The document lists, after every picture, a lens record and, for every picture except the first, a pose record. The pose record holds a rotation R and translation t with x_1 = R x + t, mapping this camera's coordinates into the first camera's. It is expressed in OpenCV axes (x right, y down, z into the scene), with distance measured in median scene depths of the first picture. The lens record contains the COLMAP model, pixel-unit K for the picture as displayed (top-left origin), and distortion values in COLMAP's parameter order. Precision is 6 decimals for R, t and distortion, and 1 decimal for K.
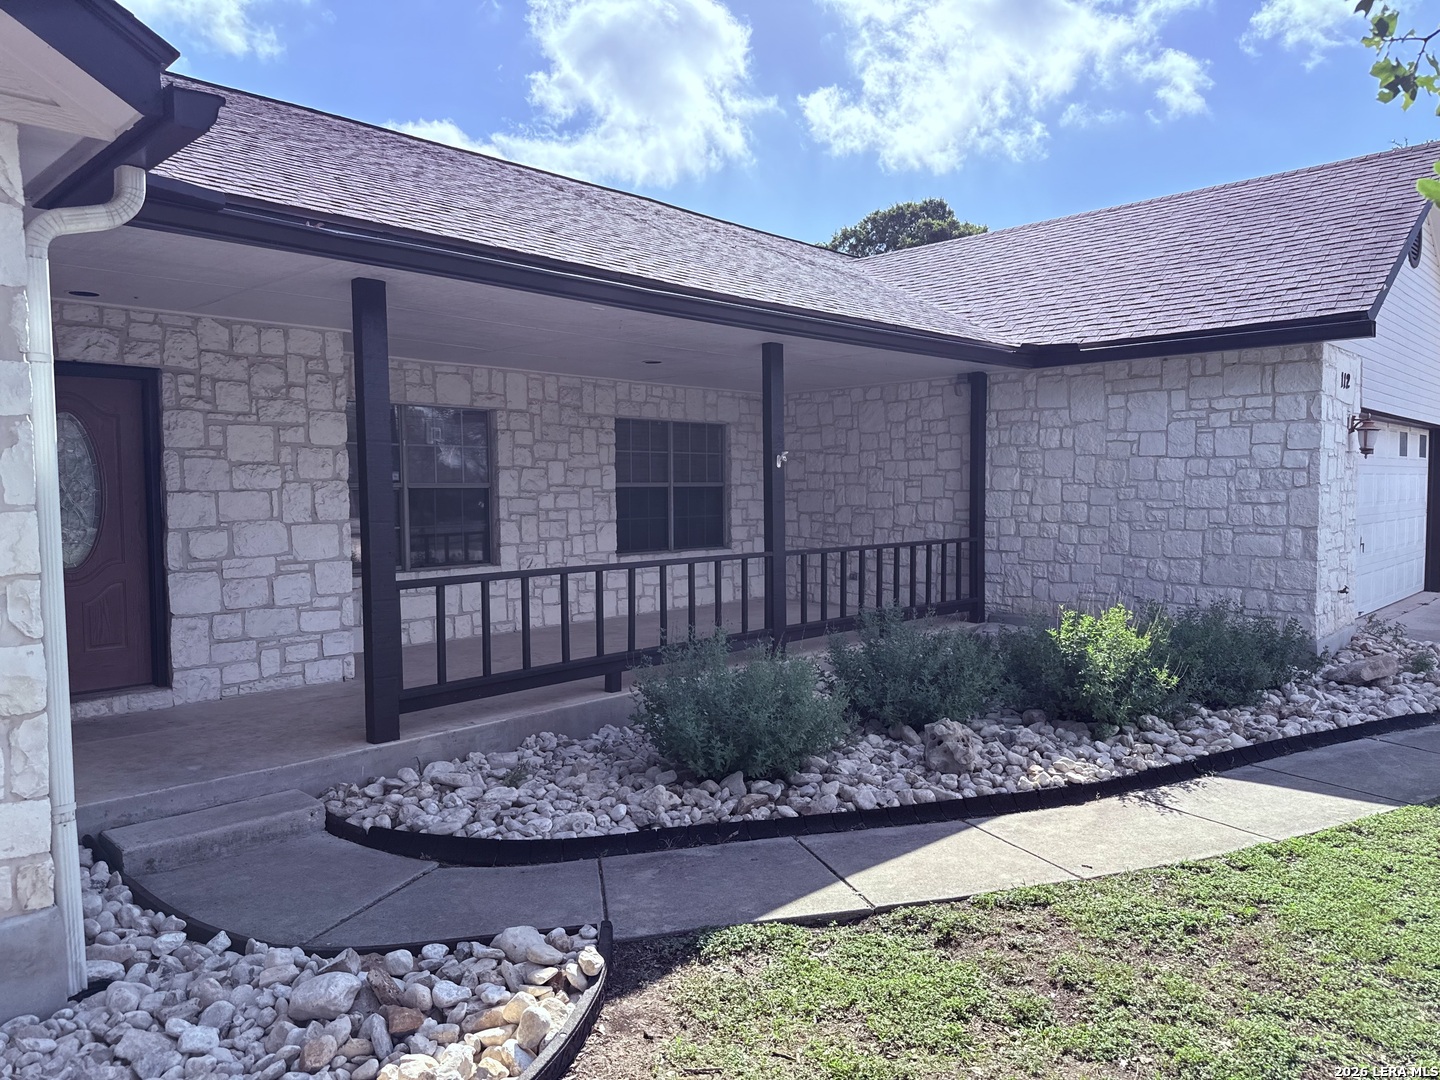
lens RADIAL K [[1006.3, 0, 720.0], [0, 1006.3, 540.0], [0, 0, 1]] dist [0.129983, -0.184500]
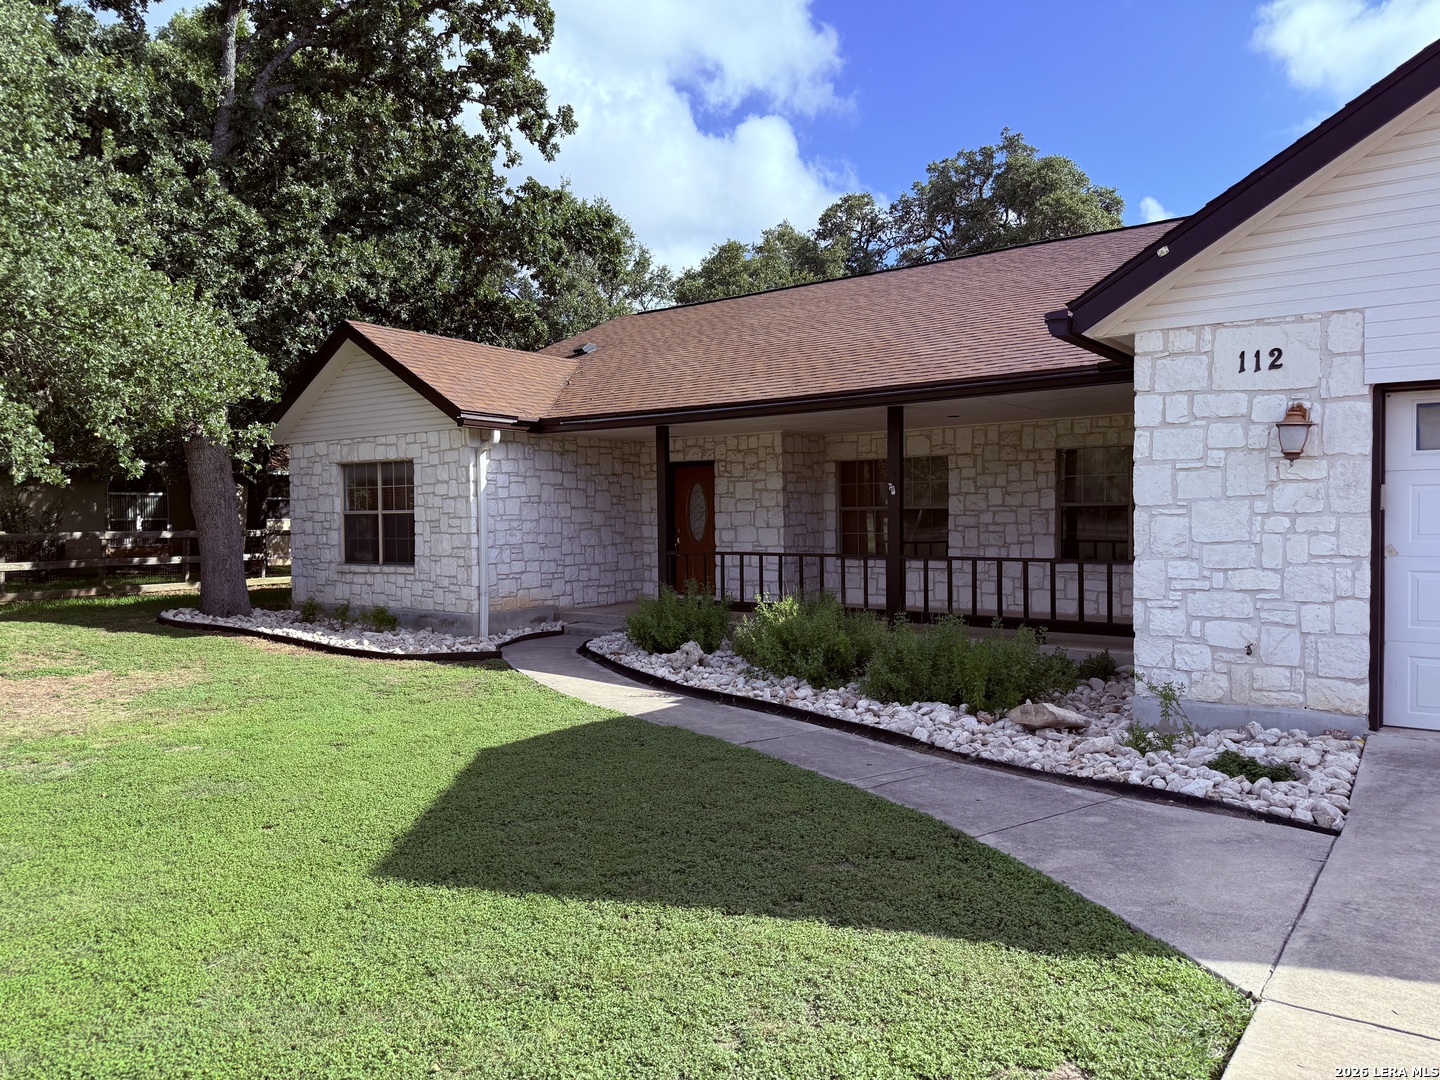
lens RADIAL K [[1006.3, 0, 720.0], [0, 1006.3, 540.0], [0, 0, 1]] dist [0.129983, -0.184500]
pose [[0.130040, 0.023853, -0.991222, 1.143838], [-0.043132, 0.998900, 0.018379, -0.017978], [0.990570, 0.040363, 0.130926, 0.468859]]
